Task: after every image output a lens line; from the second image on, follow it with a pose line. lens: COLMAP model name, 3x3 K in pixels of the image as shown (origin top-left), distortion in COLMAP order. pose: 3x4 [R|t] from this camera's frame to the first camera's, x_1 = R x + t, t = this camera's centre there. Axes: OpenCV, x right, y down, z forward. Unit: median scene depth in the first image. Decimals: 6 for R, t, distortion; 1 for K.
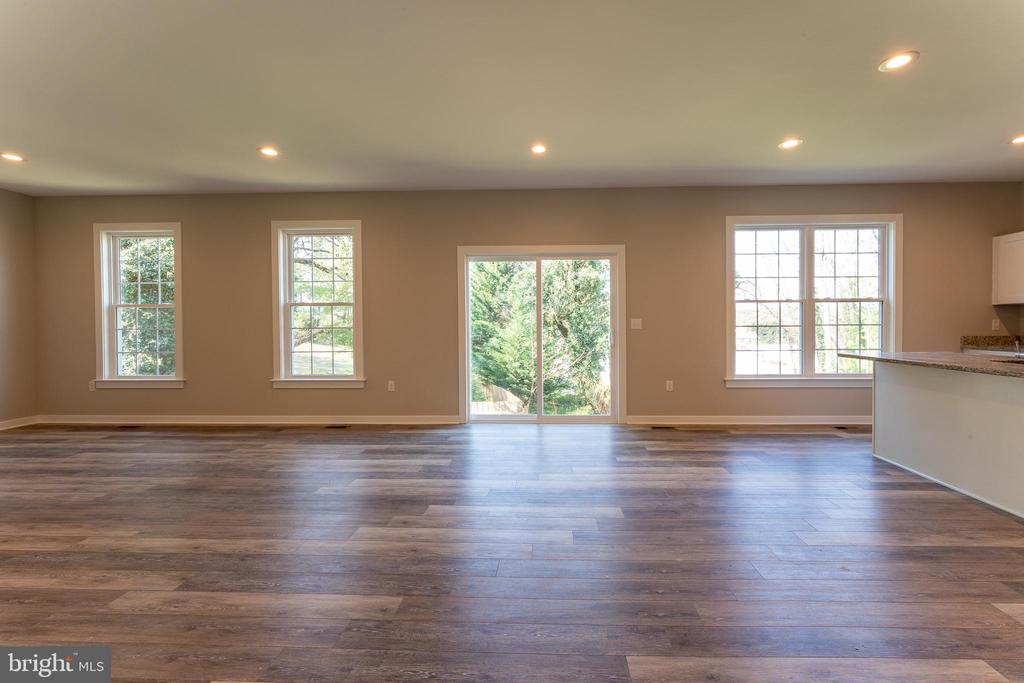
lens RADIAL K [[390.7, 0, 527.6], [0, 390.7, 332.8], [0, 0, 1]] dist [-0.002302, 0.000036]
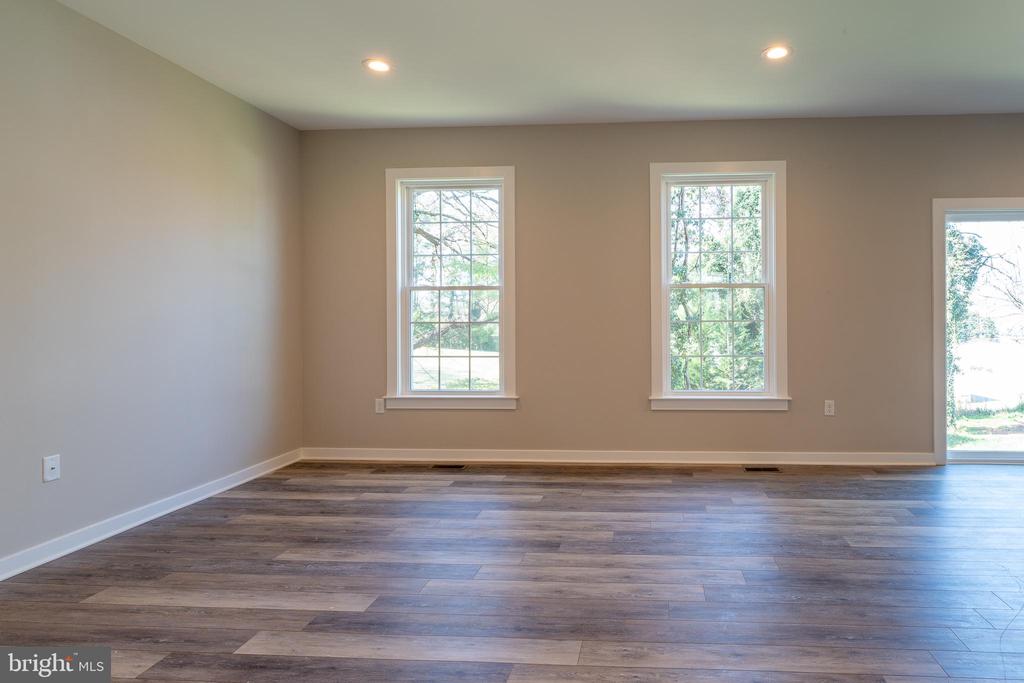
lens RADIAL K [[559.2, 0, 538.6], [0, 559.2, 318.7], [0, 0, 1]] dist [0.004495, -0.000164]
pose [[0.999677, 0.000597, -0.025413, -0.358468], [-0.001141, 0.999771, -0.021381, 0.002226], [0.025395, 0.021403, 0.999448, 0.011867]]
